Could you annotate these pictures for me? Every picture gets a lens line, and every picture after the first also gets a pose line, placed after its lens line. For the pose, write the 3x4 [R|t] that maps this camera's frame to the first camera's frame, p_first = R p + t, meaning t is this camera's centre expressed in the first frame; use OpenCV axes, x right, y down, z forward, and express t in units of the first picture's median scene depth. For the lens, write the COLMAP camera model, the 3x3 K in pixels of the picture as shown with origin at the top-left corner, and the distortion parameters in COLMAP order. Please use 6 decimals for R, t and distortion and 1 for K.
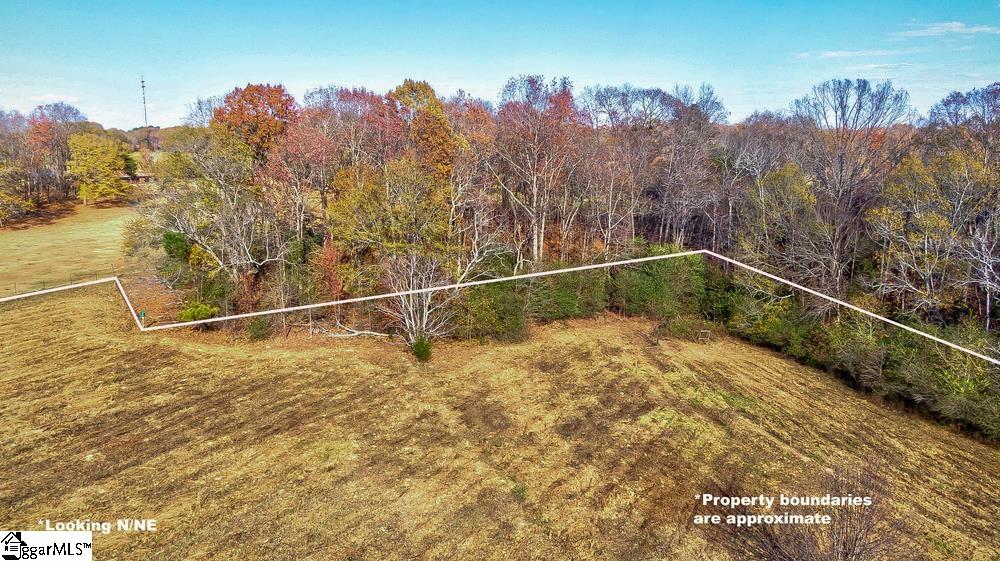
lens RADIAL K [[728.3, 0, 497.4], [0, 728.3, 282.7], [0, 0, 1]] dist [0.021770, -0.042228]
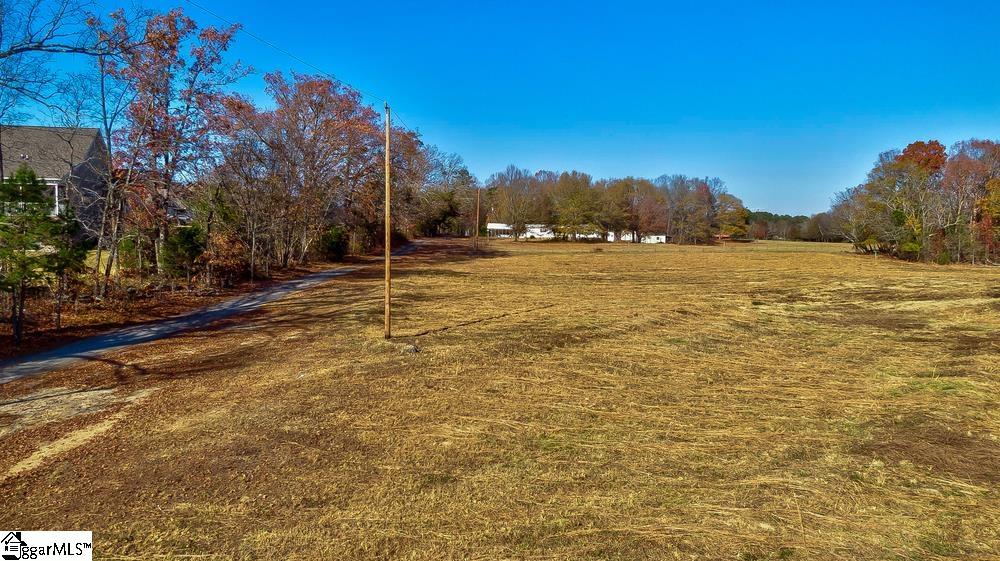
lens RADIAL K [[728.3, 0, 497.4], [0, 728.3, 282.7], [0, 0, 1]] dist [0.021770, -0.042228]
pose [[0.832728, 0.035105, -0.552569, -0.180999], [-0.111823, 0.988086, -0.105746, 0.342663], [0.542273, 0.149847, 0.826732, -0.897014]]
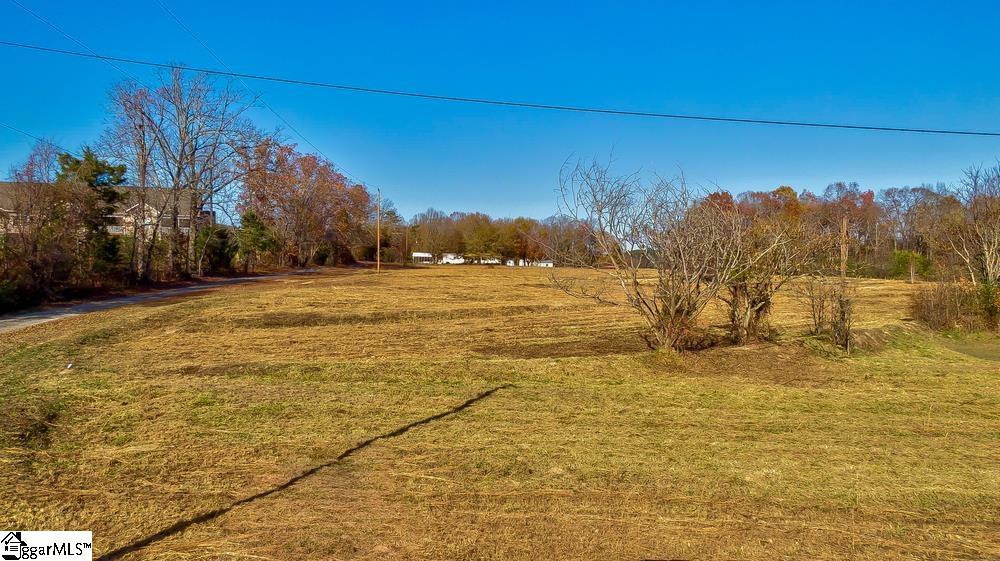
lens RADIAL K [[728.3, 0, 497.4], [0, 728.3, 282.7], [0, 0, 1]] dist [0.021770, -0.042228]
pose [[0.885684, -0.001942, -0.464284, 0.155236], [-0.086813, 0.981662, -0.169714, 0.493607], [0.456100, 0.190619, 0.869274, -1.377788]]
